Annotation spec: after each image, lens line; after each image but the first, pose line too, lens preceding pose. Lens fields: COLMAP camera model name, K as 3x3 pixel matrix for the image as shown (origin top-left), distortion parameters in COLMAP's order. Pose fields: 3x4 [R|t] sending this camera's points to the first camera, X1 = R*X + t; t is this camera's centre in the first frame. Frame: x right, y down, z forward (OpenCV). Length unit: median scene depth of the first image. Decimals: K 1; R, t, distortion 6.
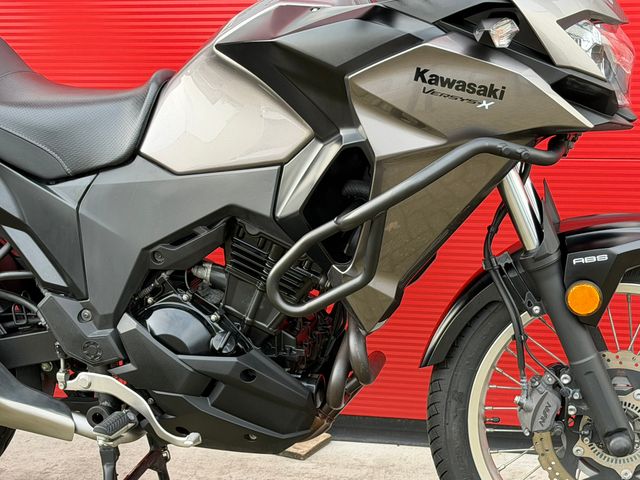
lens RADIAL K [[1450.9, 0, 320.0], [0, 1450.9, 240.0], [0, 0, 1]] dist [0.149609, 0.148589]
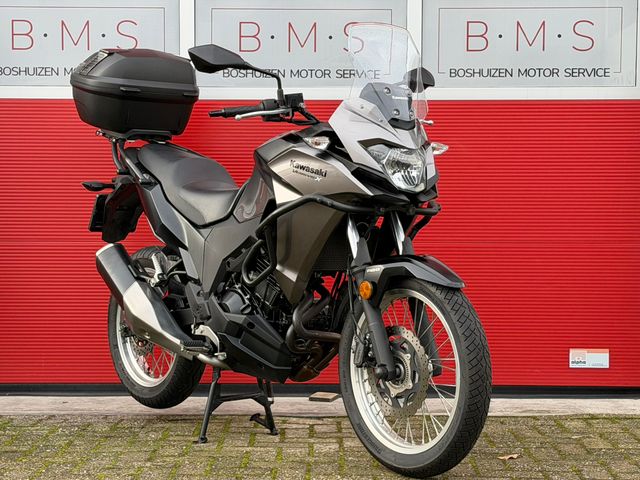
lens RADIAL K [[1450.9, 0, 320.0], [0, 1450.9, 240.0], [0, 0, 1]] dist [0.149609, 0.148589]
pose [[0.817221, 0.055170, -0.573678, 1.168192], [-0.181255, 0.969501, -0.164967, 0.294184], [0.547080, 0.238796, 0.802296, -0.549433]]
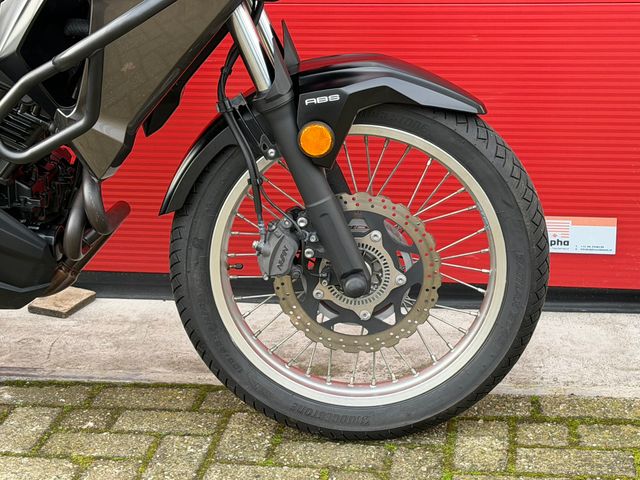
lens RADIAL K [[1450.9, 0, 320.0], [0, 1450.9, 240.0], [0, 0, 1]] dist [0.149609, 0.148589]
pose [[0.994484, -0.023661, 0.102181, 0.079064], [0.014841, 0.996165, 0.086229, 0.022460], [-0.103830, -0.084237, 0.991021, 0.020673]]
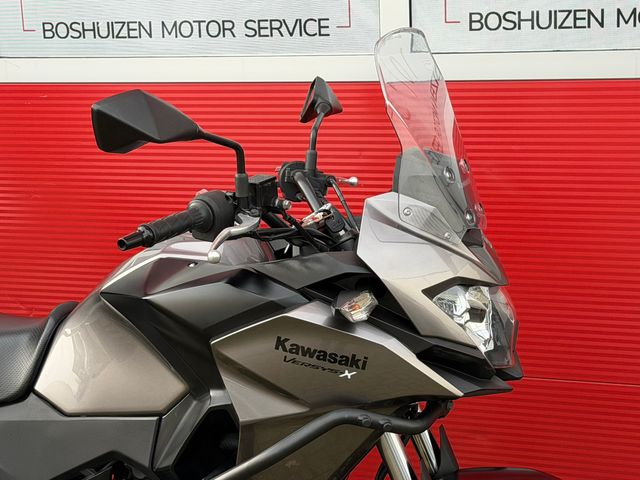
lens RADIAL K [[1450.9, 0, 320.0], [0, 1450.9, 240.0], [0, 0, 1]] dist [0.149609, 0.148589]
pose [[0.996640, 0.017016, -0.080114, 0.156870], [-0.020665, 0.998776, -0.044942, -0.126863], [0.079252, 0.046446, 0.995772, 0.014308]]
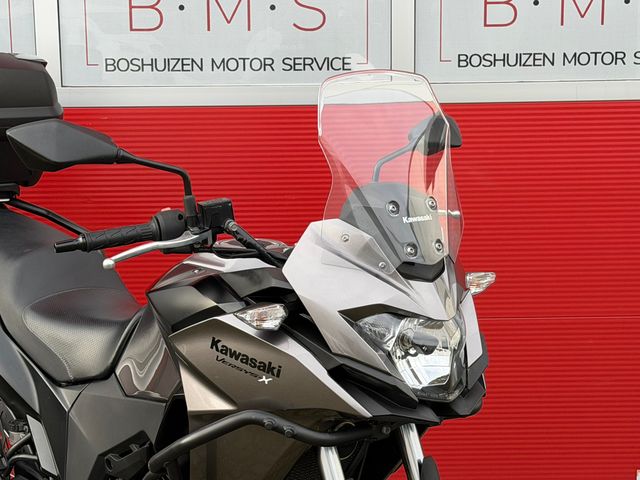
lens RADIAL K [[1450.9, 0, 320.0], [0, 1450.9, 240.0], [0, 0, 1]] dist [0.149609, 0.148589]
pose [[0.844064, 0.103883, -0.526084, 0.637142], [-0.158279, 0.985611, -0.059324, -0.125175], [0.512351, 0.133341, 0.848361, 0.091643]]
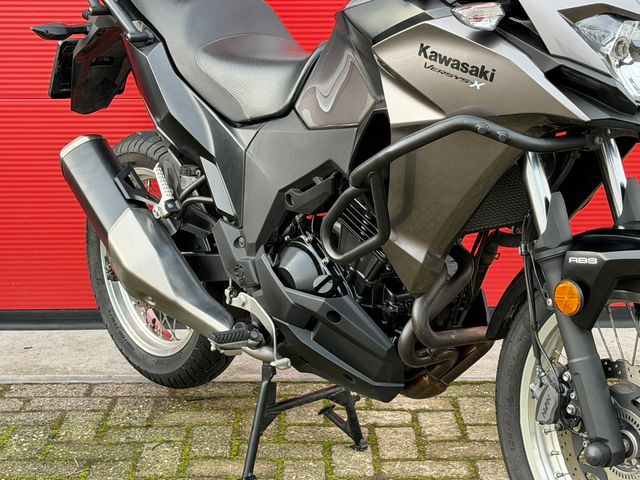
lens RADIAL K [[1450.9, 0, 320.0], [0, 1450.9, 240.0], [0, 0, 1]] dist [0.149609, 0.148589]
pose [[0.821047, 0.159602, -0.548096, 0.556335], [-0.169516, 0.984979, 0.032885, 0.001082], [0.545112, 0.065911, 0.835769, 0.068050]]
